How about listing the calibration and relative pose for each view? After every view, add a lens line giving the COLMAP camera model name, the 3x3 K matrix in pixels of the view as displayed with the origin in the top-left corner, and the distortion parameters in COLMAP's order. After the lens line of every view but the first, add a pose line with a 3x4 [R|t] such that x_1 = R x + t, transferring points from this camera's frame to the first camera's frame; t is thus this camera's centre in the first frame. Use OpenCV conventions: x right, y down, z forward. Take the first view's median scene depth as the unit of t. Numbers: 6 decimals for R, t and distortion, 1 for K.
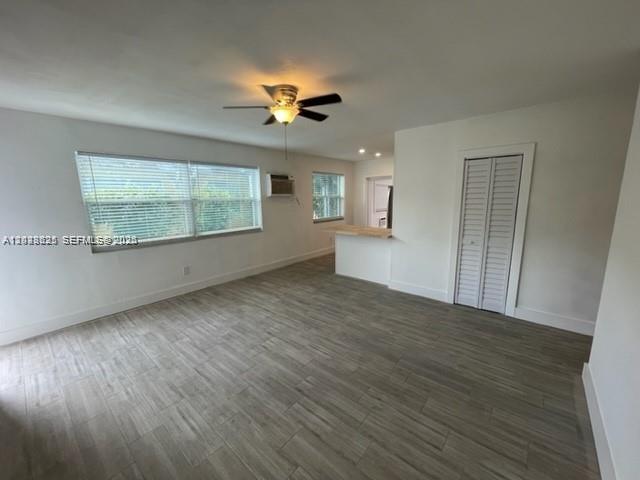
lens RADIAL K [[258.5, 0, 319.7], [0, 258.5, 241.7], [0, 0, 1]] dist [-0.002496, -0.000084]
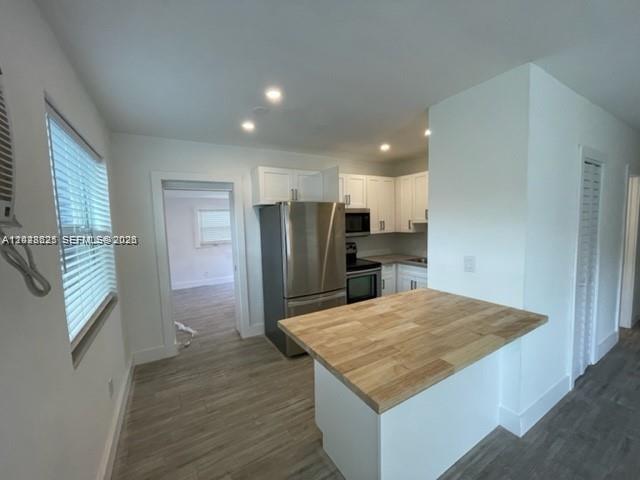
lens RADIAL K [[258.5, 0, 319.7], [0, 258.5, 241.7], [0, 0, 1]] dist [-0.002496, -0.000084]
pose [[0.318360, -0.067841, 0.945539, -0.267627], [0.187697, 0.982200, 0.007275, -0.268943], [-0.929202, 0.175159, 0.325427, 1.571308]]
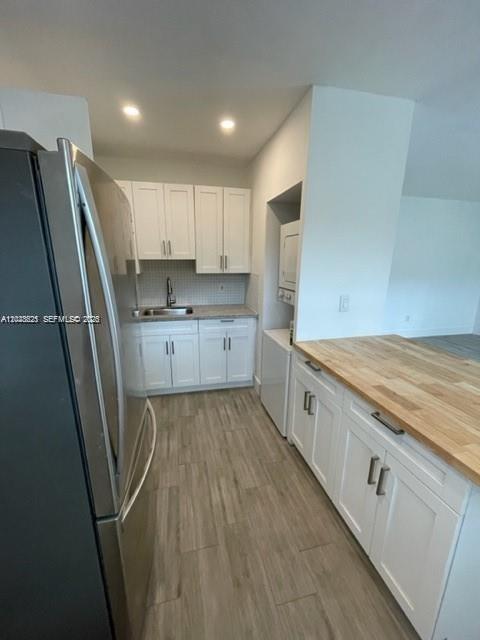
lens RADIAL K [[258.5, 0, 237.8], [0, 258.5, 319.7], [0, 0, 1]] dist [-0.002496, -0.000084]
pose [[-0.802839, -0.130213, 0.581802, 0.319143], [0.109457, 0.927079, 0.358531, -0.353273], [-0.586062, 0.351525, -0.730043, 2.066836]]
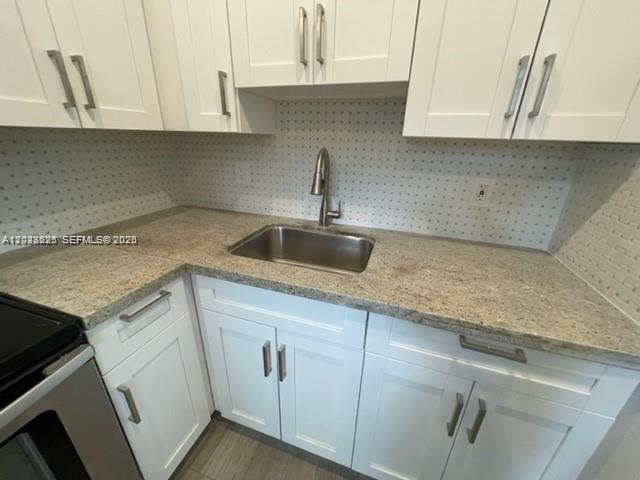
lens RADIAL K [[258.5, 0, 319.7], [0, 258.5, 241.7], [0, 0, 1]] dist [-0.002496, -0.000084]
pose [[-0.379566, -0.337371, 0.861459, 0.776410], [0.142003, 0.898862, 0.414586, -0.213052], [-0.914202, 0.279692, -0.293270, 1.593292]]
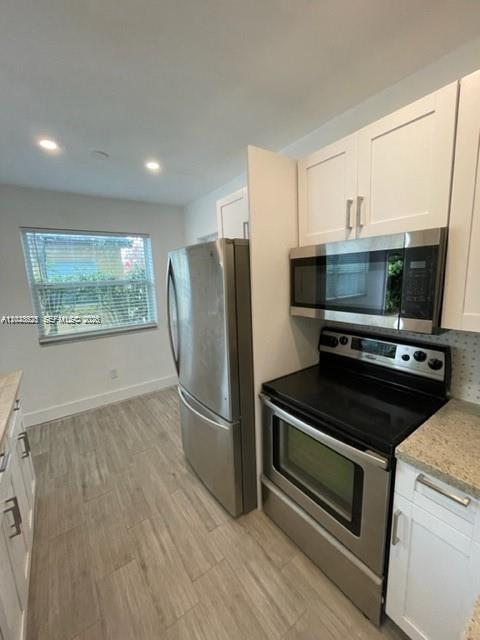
lens RADIAL K [[261.3, 0, 238.8], [0, 261.3, 319.7], [0, 0, 1]] dist [-0.001437, -0.000072]
pose [[0.968893, 0.022327, -0.246472, 0.884723], [-0.021065, 0.999748, 0.007757, -0.259922], [0.246583, -0.002324, 0.969119, 1.361426]]
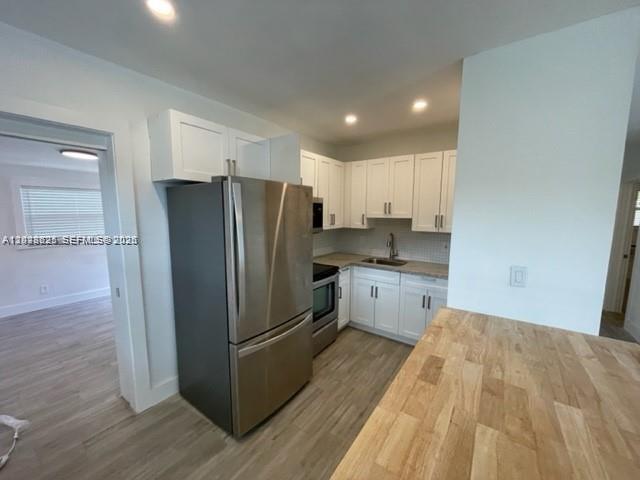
lens RADIAL K [[258.5, 0, 319.7], [0, 258.5, 241.7], [0, 0, 1]] dist [-0.002496, -0.000084]
pose [[-0.092125, -0.100849, 0.990627, 0.024438], [0.168782, 0.978881, 0.115349, -0.325988], [-0.981339, 0.177827, -0.073158, 1.845988]]
